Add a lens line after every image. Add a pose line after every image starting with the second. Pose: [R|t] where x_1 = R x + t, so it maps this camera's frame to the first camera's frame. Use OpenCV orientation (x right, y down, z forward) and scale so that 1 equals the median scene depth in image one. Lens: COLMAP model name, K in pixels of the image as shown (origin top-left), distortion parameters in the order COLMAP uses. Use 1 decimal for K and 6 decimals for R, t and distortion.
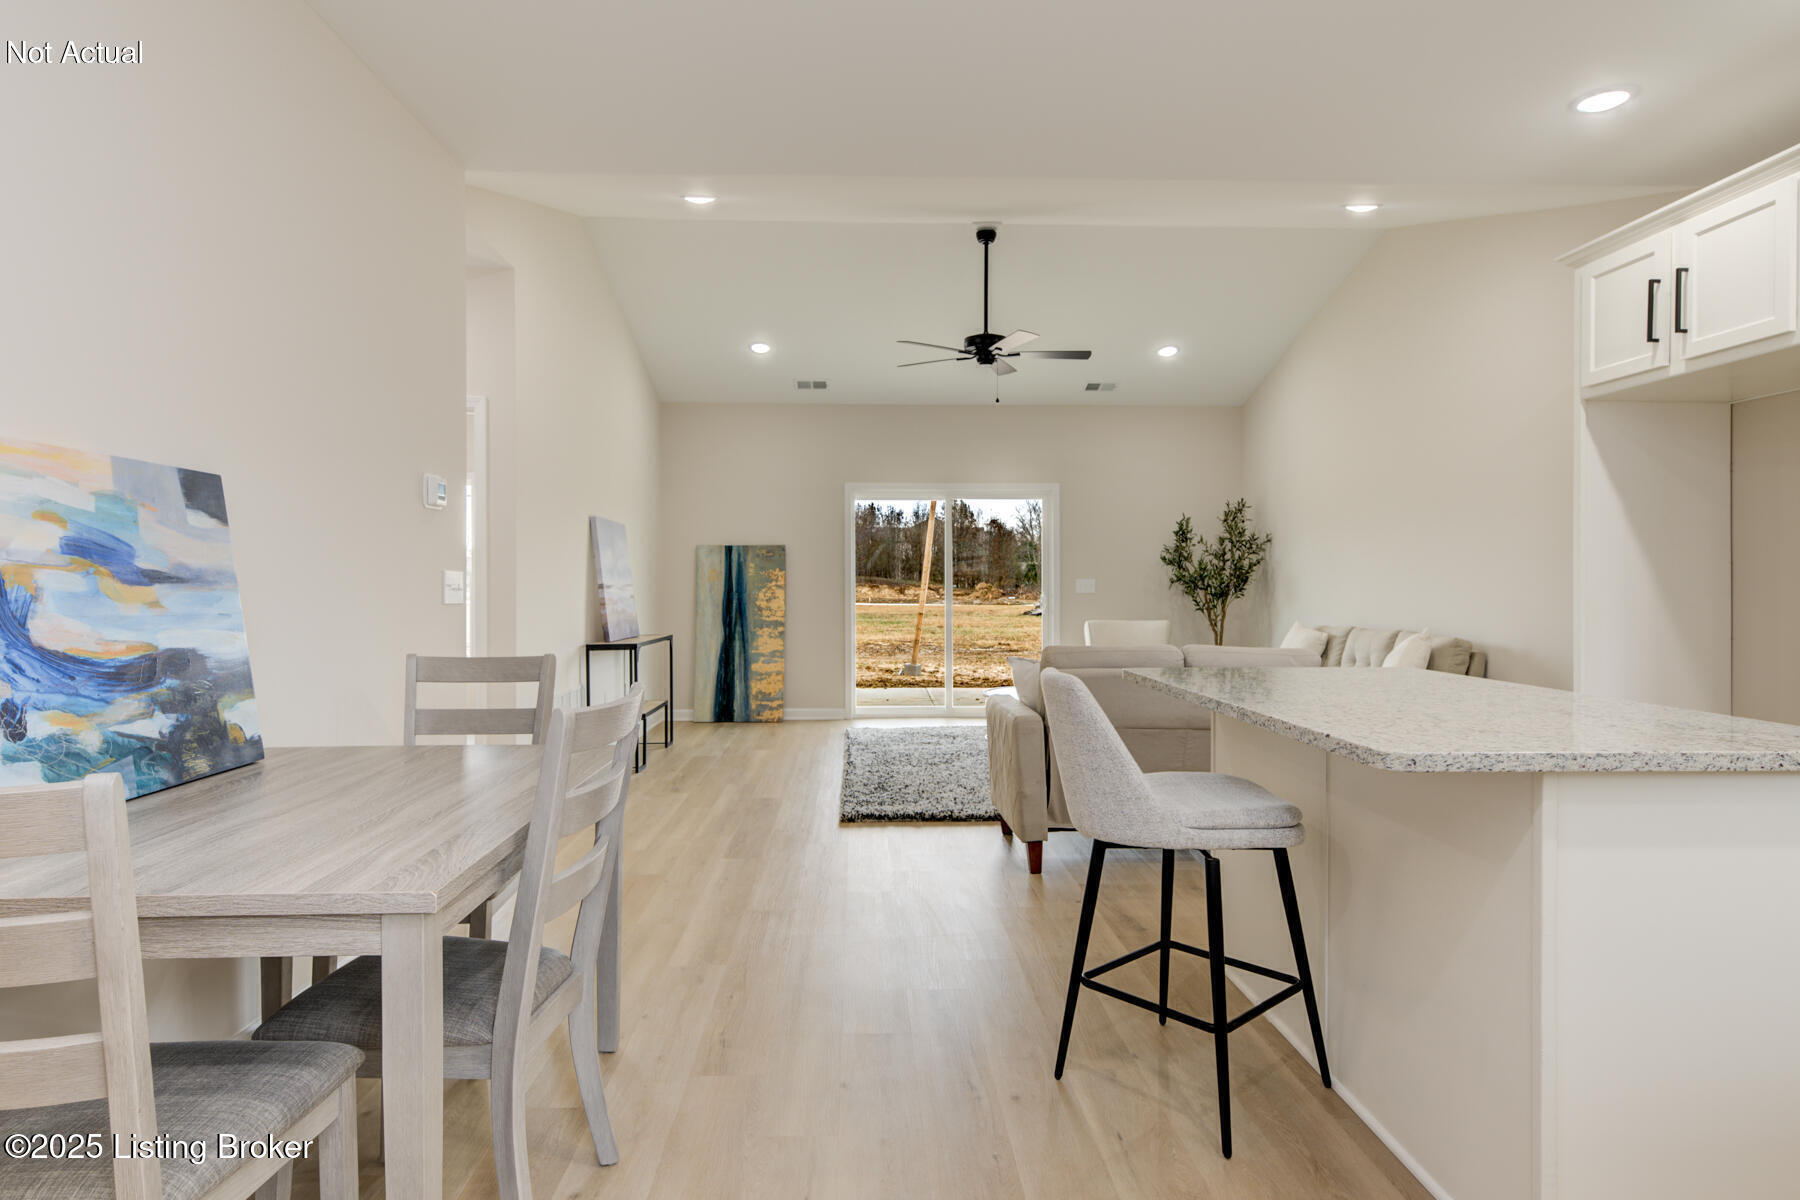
lens RADIAL K [[1004.3, 0, 900.1], [0, 1004.3, 590.9], [0, 0, 1]] dist [0.002757, 0.001316]
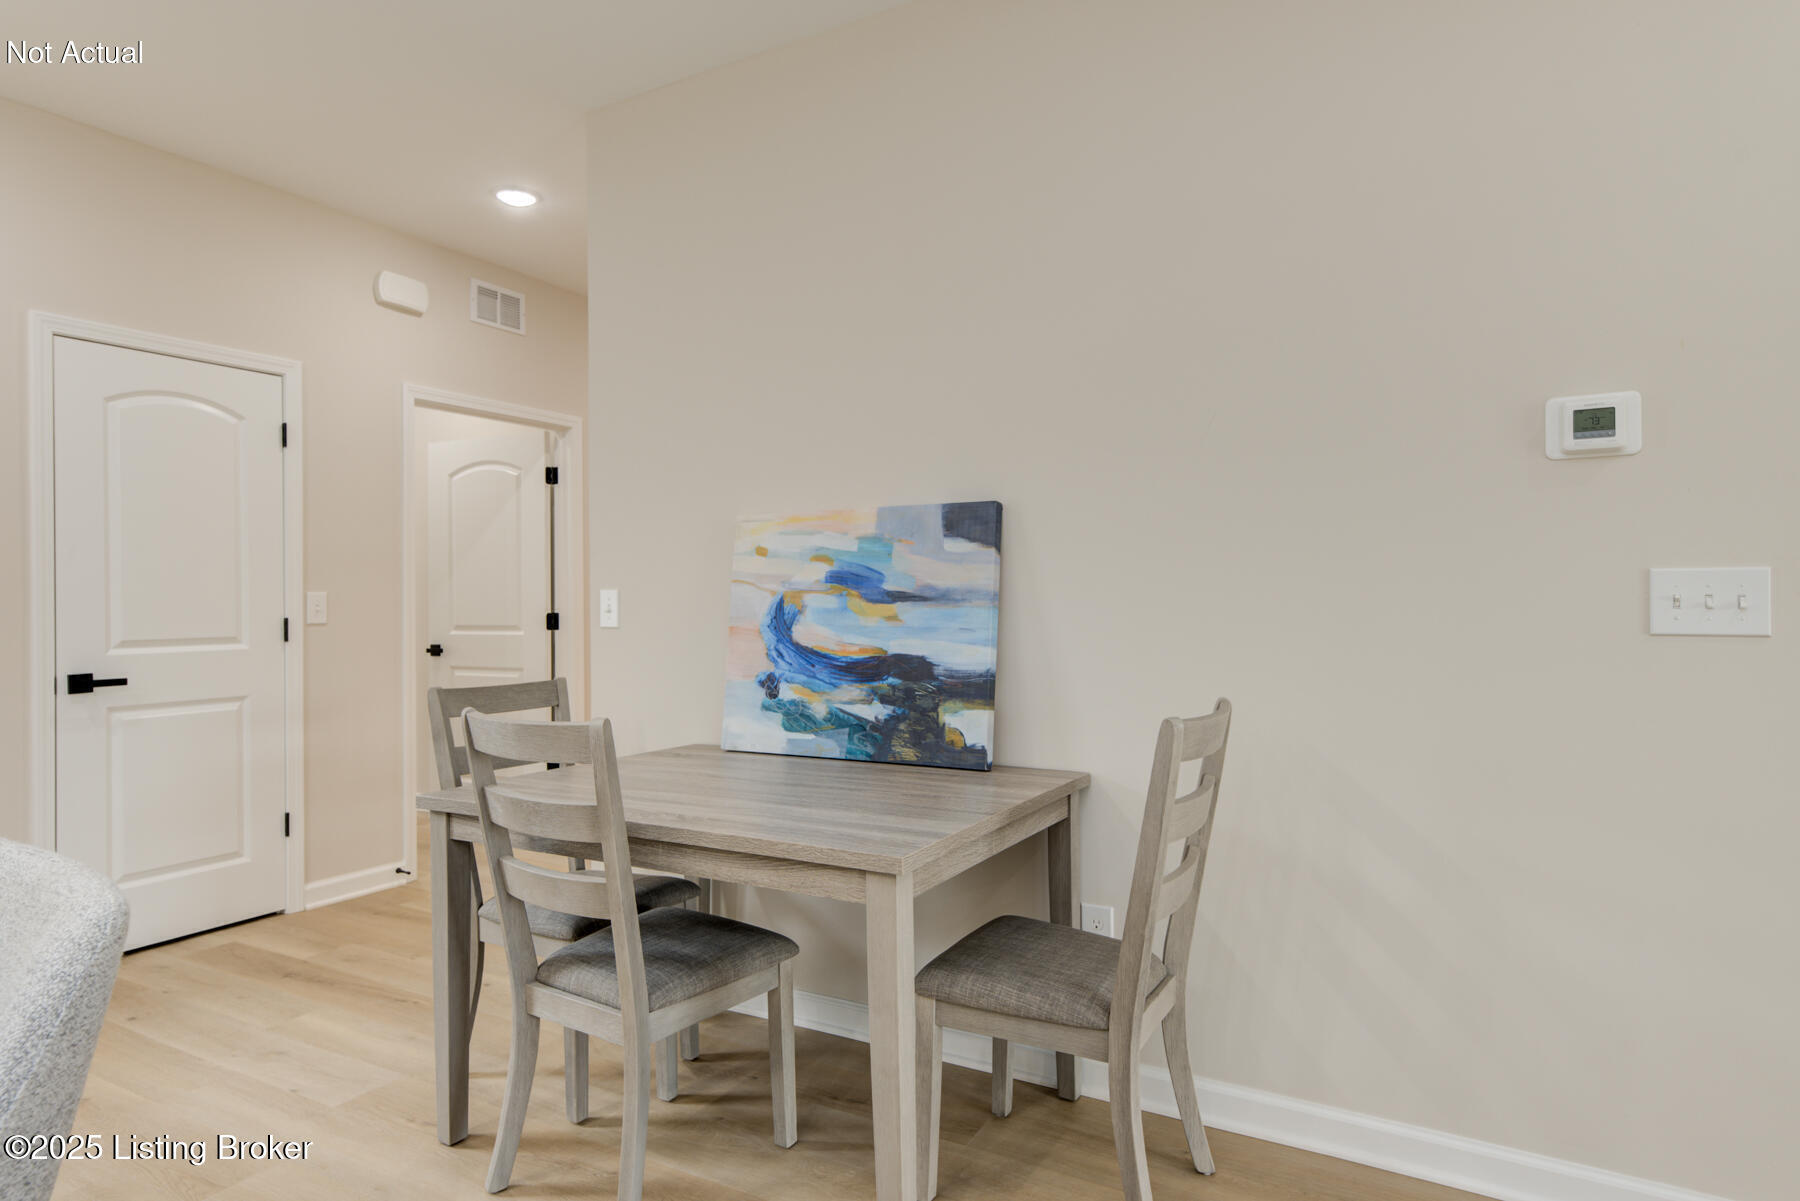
lens RADIAL K [[1026.1, 0, 899.9], [0, 1026.1, 601.7], [0, 0, 1]] dist [0.000659, 0.000004]
pose [[-0.526998, -0.001776, -0.849865, 0.375943], [-0.000446, 0.999998, -0.001814, -0.005339], [0.849866, -0.000577, -0.526998, 1.767296]]
